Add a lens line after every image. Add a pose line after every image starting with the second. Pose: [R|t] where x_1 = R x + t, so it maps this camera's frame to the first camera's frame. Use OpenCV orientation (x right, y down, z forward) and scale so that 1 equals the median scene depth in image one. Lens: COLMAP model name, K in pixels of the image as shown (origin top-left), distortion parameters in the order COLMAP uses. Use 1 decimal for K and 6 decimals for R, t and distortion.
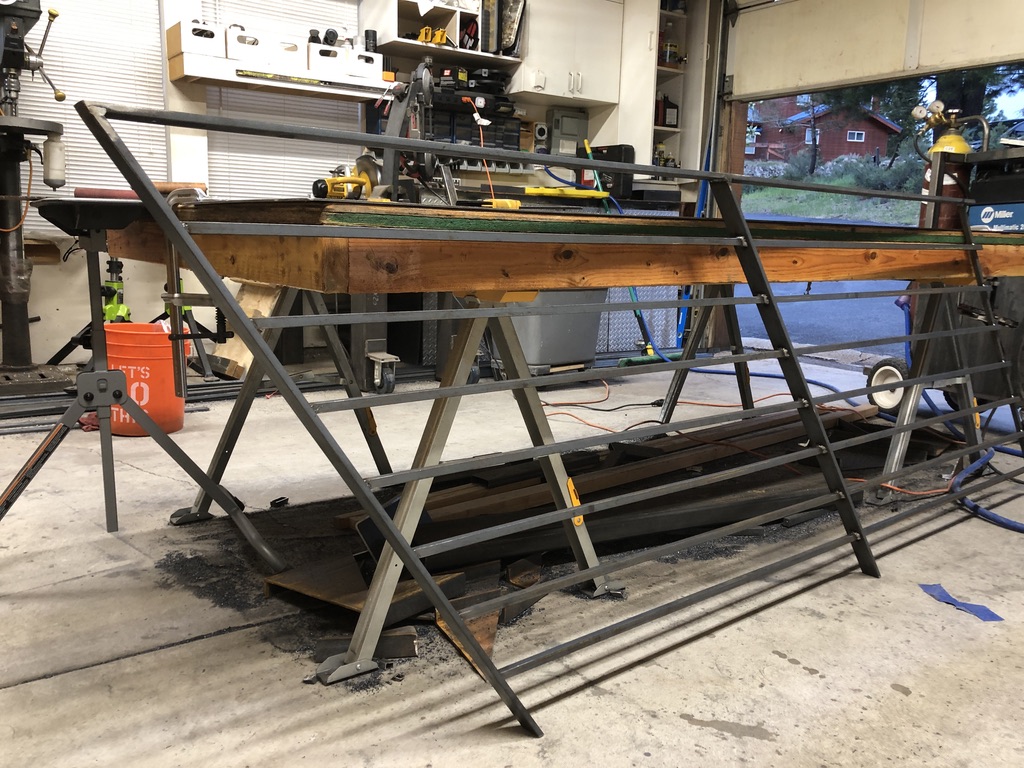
lens RADIAL K [[840.3, 0, 513.0], [0, 840.3, 381.9], [0, 0, 1]] dist [0.025249, -0.021184]
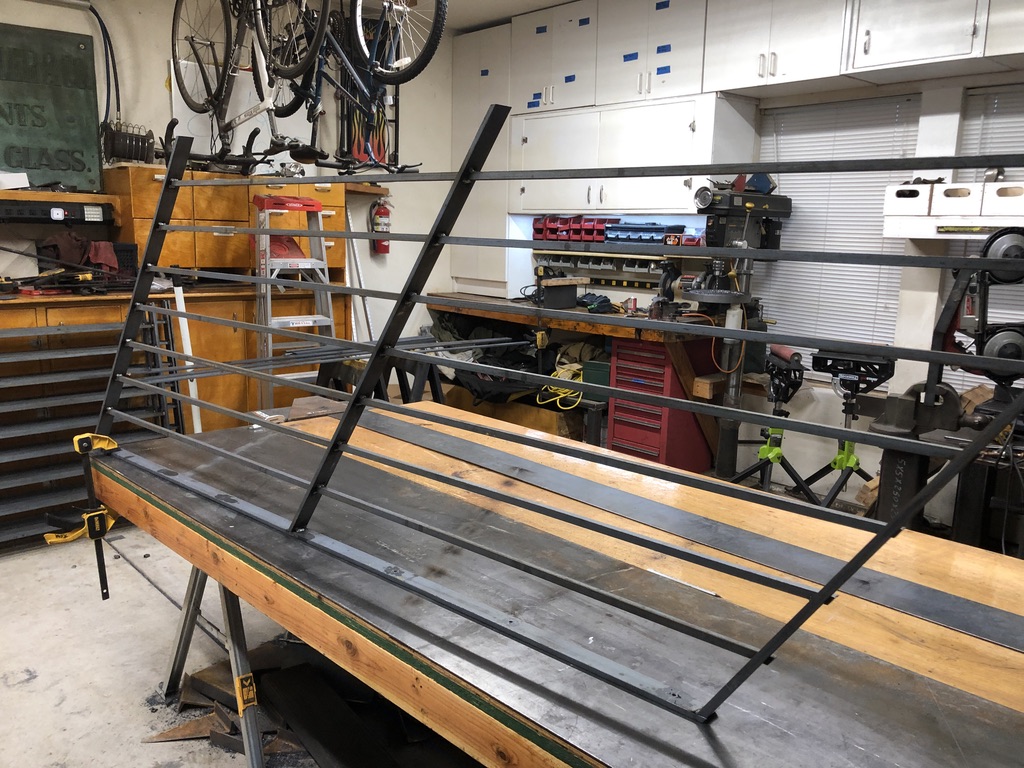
lens RADIAL K [[840.3, 0, 516.9], [0, 840.3, 390.2], [0, 0, 1]] dist [0.025249, -0.021184]
pose [[0.127251, 0.162193, -0.978520, 1.015633], [-0.196362, 0.971133, 0.135433, -0.444301], [0.972239, 0.174910, 0.155426, 0.857109]]
